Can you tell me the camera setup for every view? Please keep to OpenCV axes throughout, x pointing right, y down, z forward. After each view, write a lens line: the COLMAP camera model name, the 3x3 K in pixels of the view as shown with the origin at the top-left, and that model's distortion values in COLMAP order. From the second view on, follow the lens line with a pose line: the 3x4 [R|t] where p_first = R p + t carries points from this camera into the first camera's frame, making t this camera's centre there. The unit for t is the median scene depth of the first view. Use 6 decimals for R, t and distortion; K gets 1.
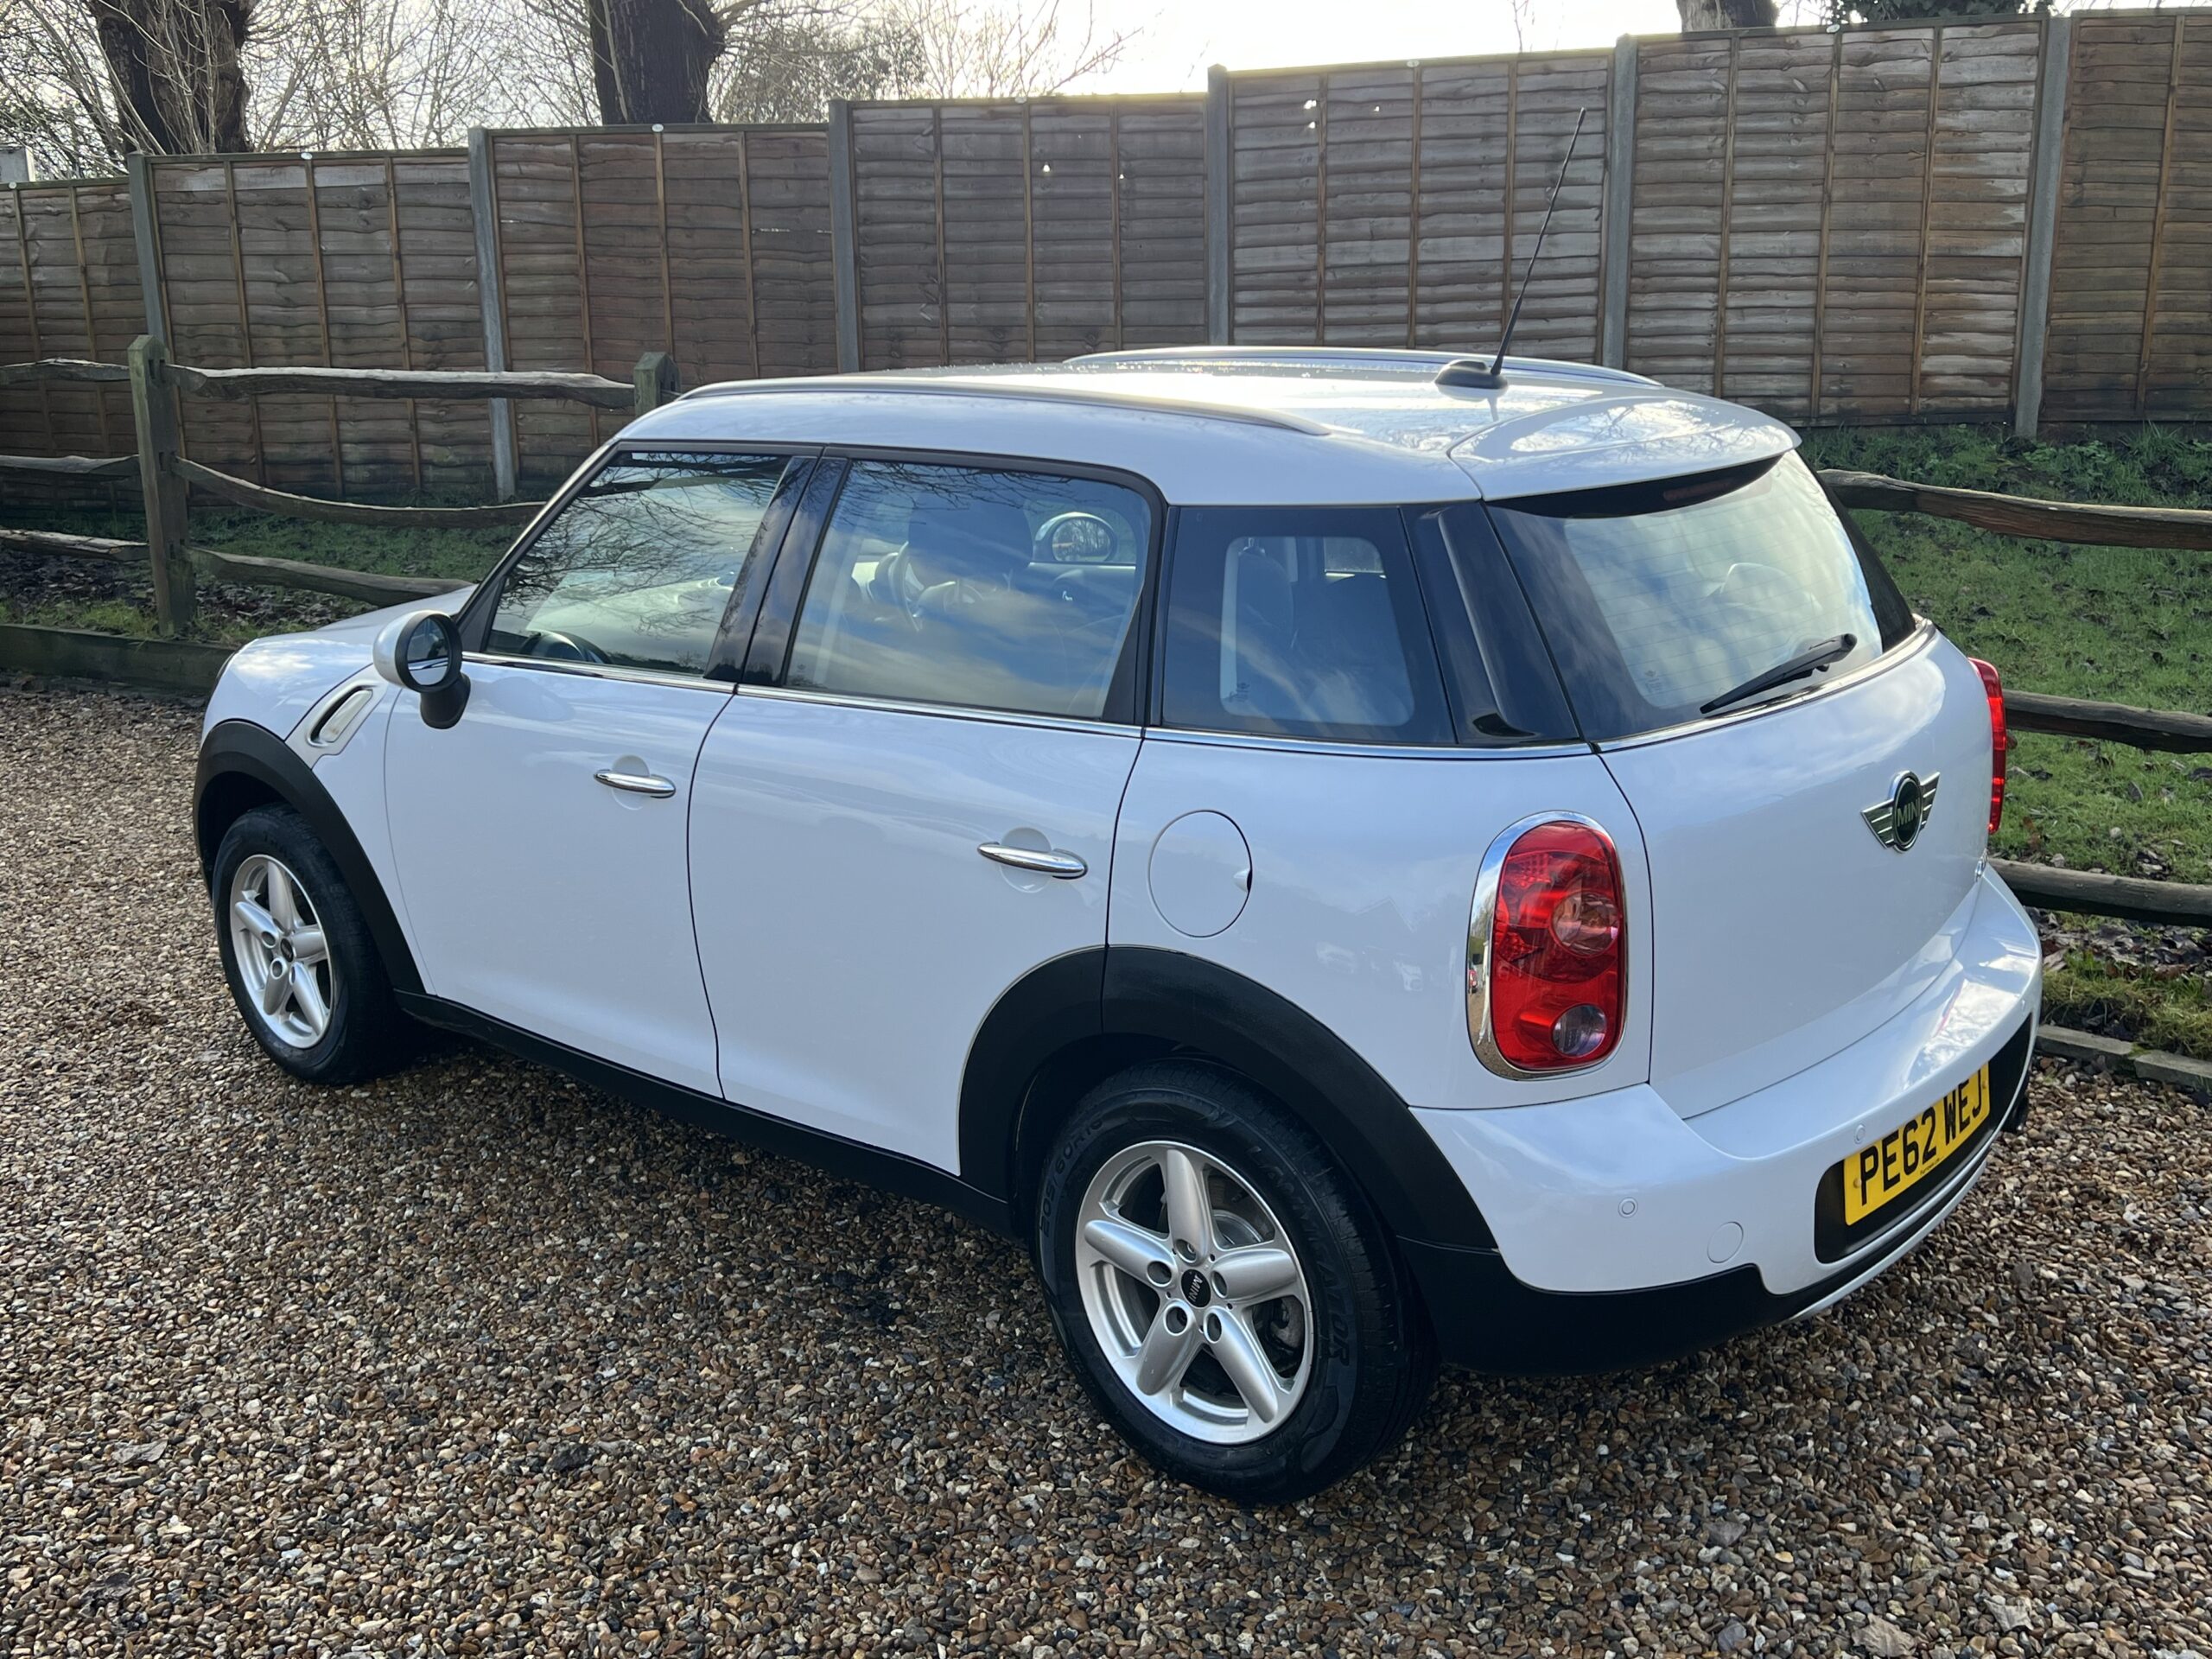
lens RADIAL K [[2119.2, 0, 1109.6], [0, 2119.2, 818.4], [0, 0, 1]] dist [0.033660, 0.000000]
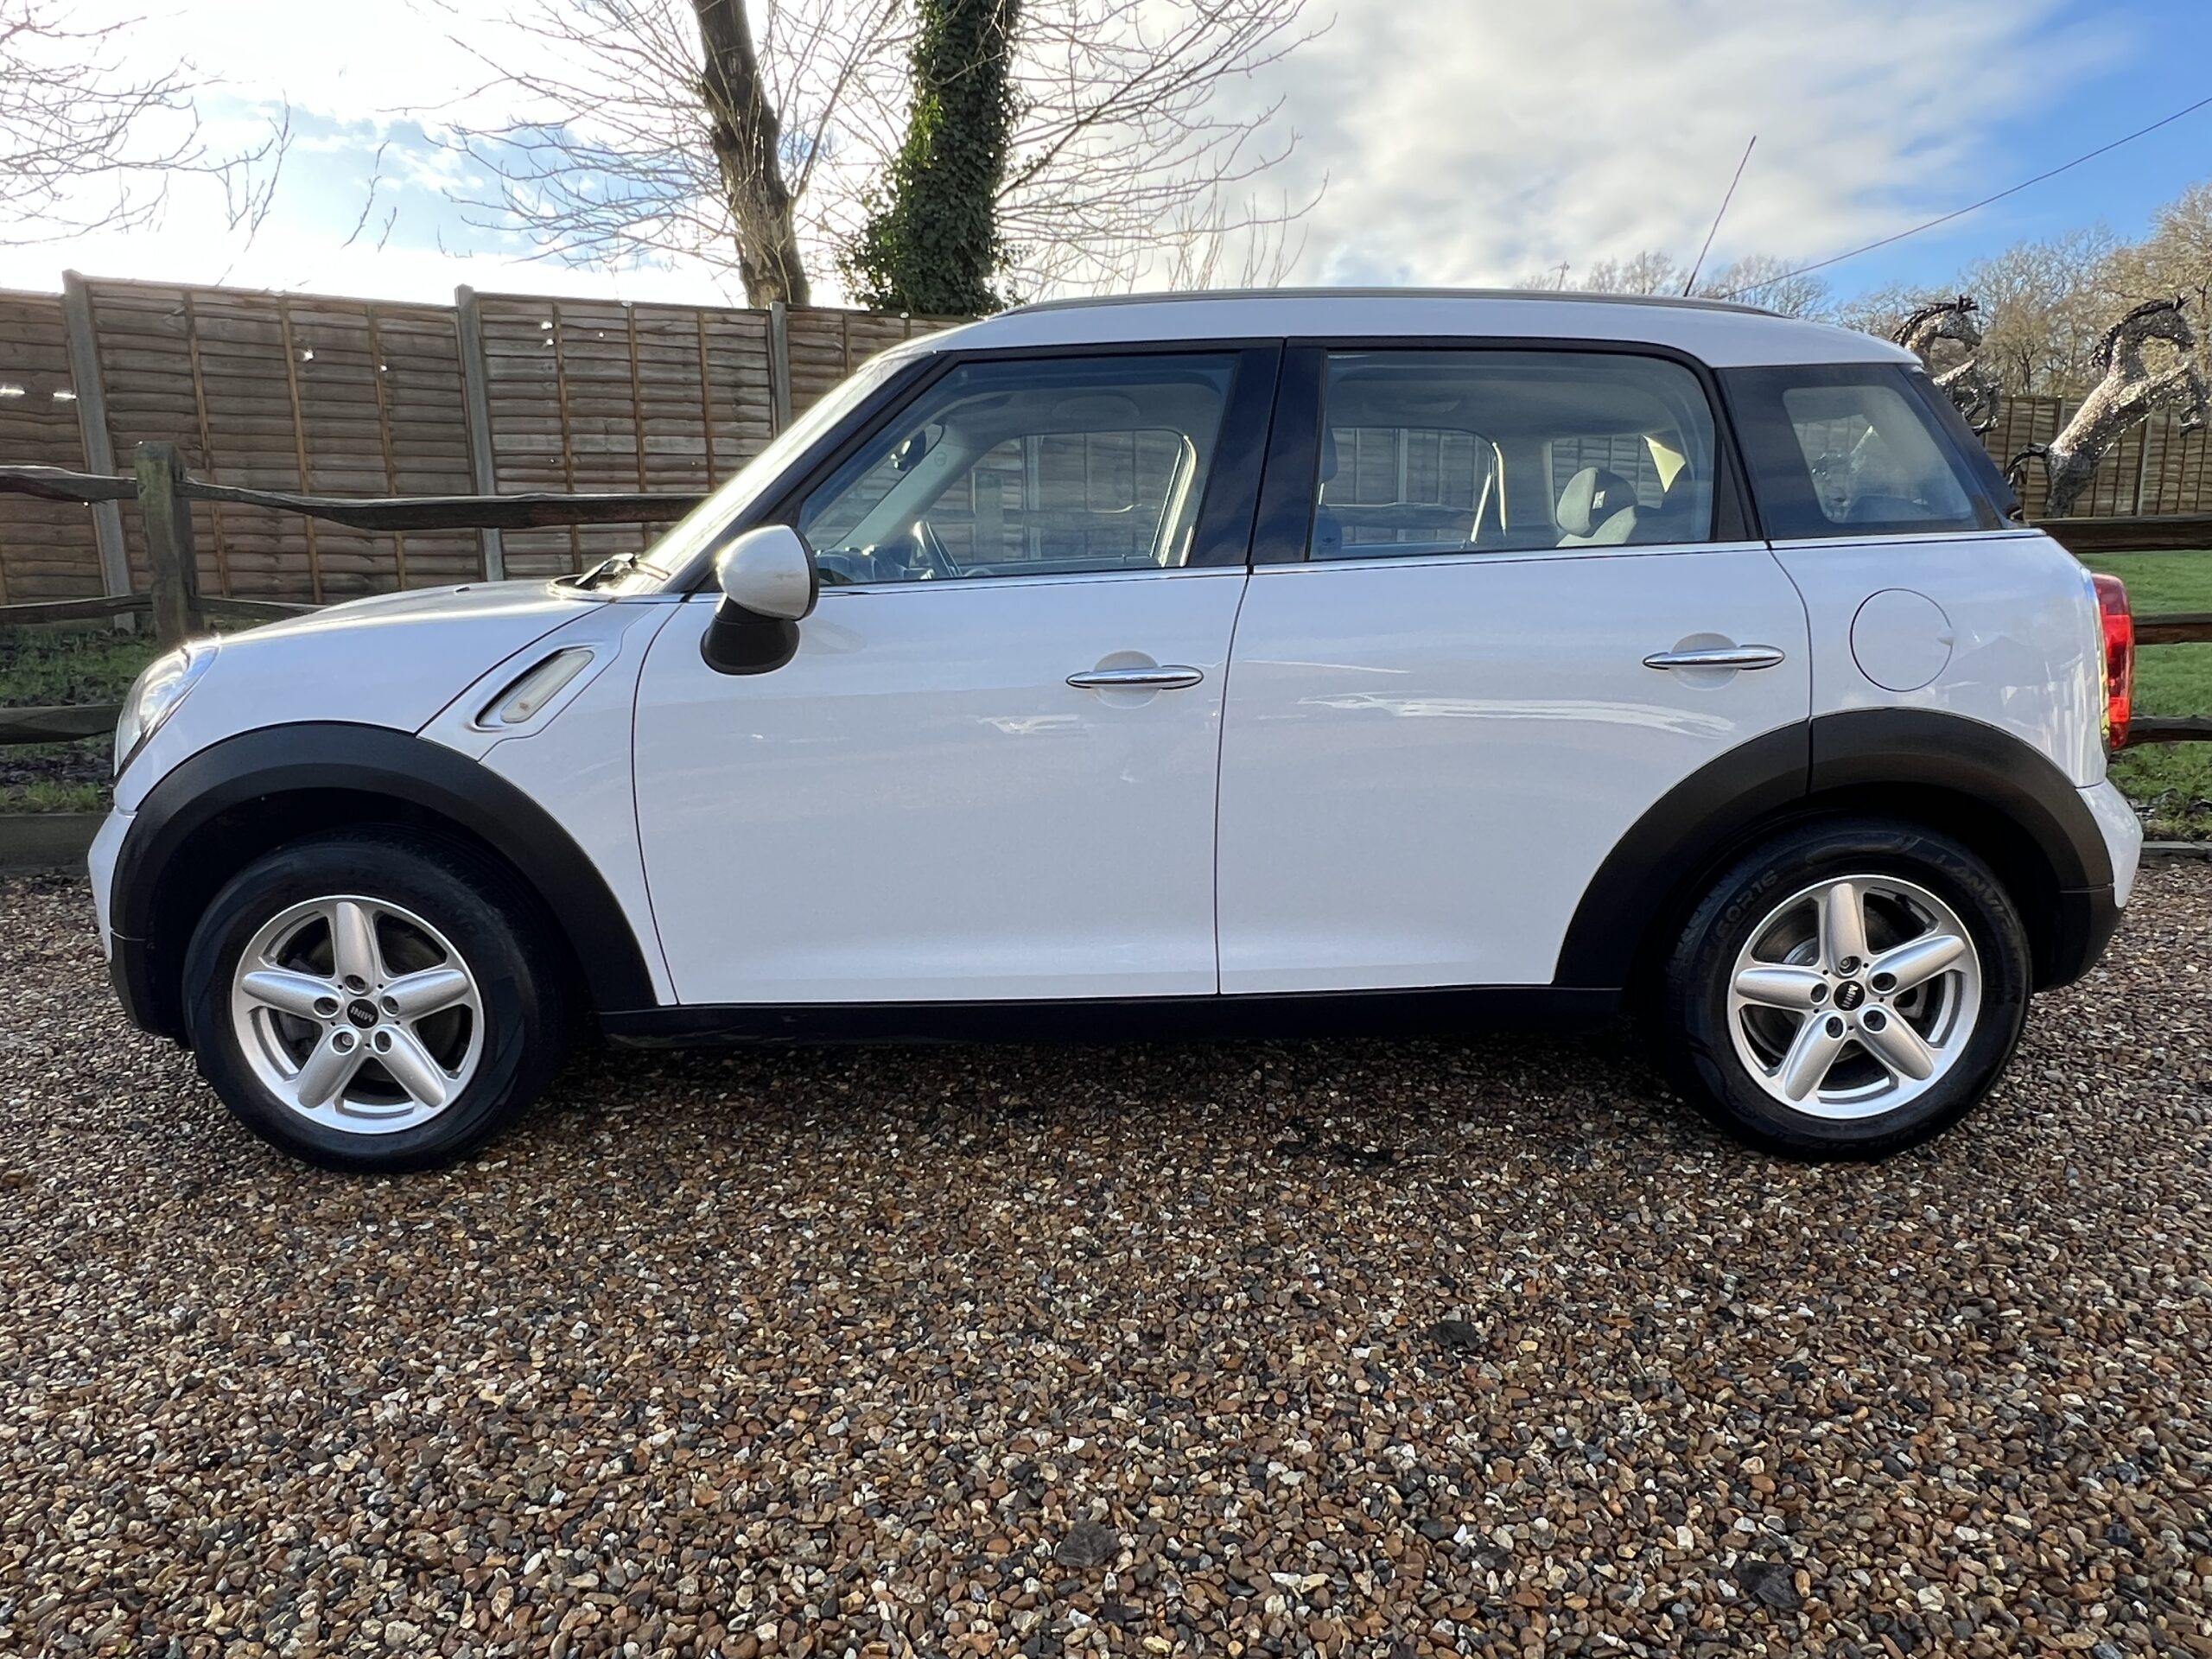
lens RADIAL K [[1369.1, 0, 1113.3], [0, 1369.1, 833.9], [0, 0, 1]] dist [0.001851, -0.006071]
pose [[0.749161, -0.120517, 0.651333, -0.223693], [0.156408, 0.987688, 0.002853, 0.016772], [-0.643657, 0.099736, 0.758787, 0.188868]]
